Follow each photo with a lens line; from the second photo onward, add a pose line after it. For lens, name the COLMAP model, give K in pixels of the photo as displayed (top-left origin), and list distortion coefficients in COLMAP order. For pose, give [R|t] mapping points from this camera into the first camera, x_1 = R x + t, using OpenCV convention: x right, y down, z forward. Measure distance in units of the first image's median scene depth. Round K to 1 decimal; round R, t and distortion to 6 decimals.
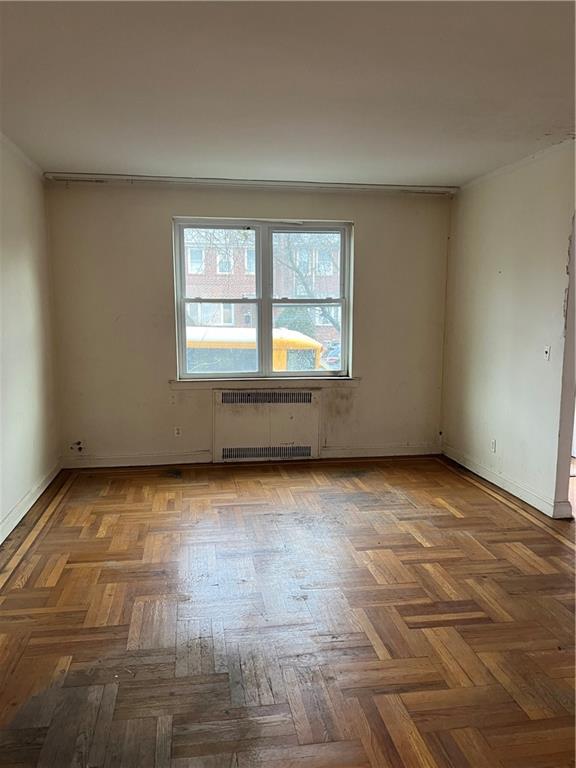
lens RADIAL K [[579.7, 0, 286.5], [0, 579.7, 383.5], [0, 0, 1]] dist [0.000650, -0.002536]
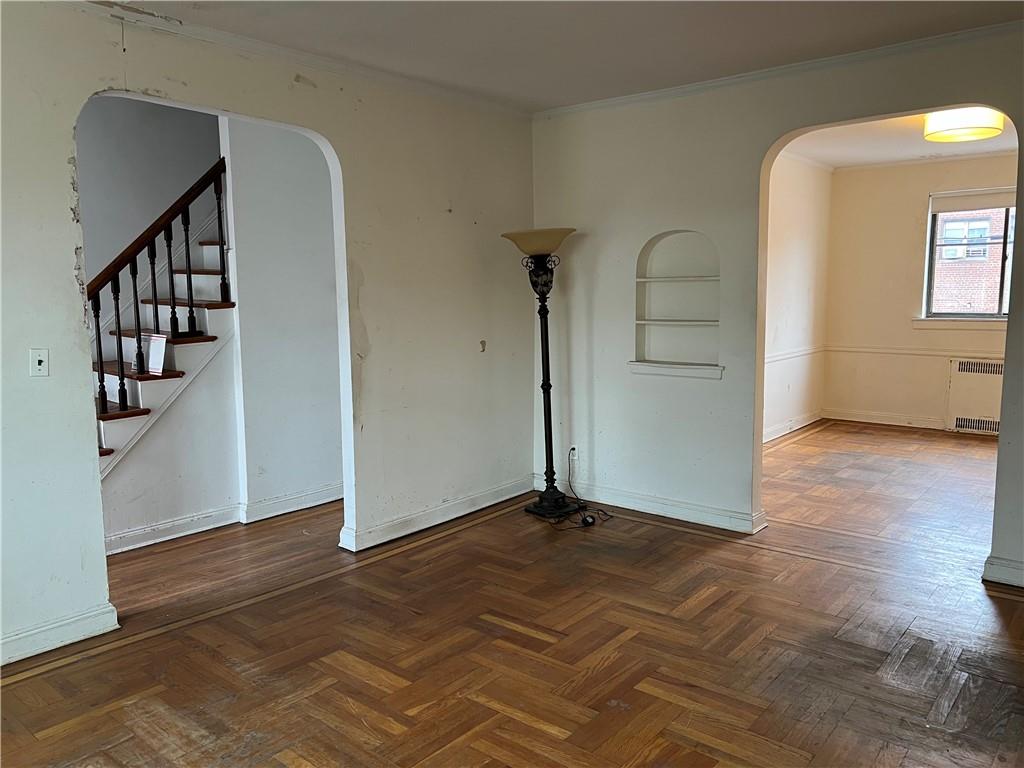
lens RADIAL K [[773.0, 0, 512.3], [0, 773.0, 384.5], [0, 0, 1]] dist [0.000650, -0.002536]
pose [[-0.657476, -0.089602, 0.748129, -0.564054], [0.106886, 0.971772, 0.210322, -0.201720], [-0.745855, 0.218246, -0.629340, 1.675551]]
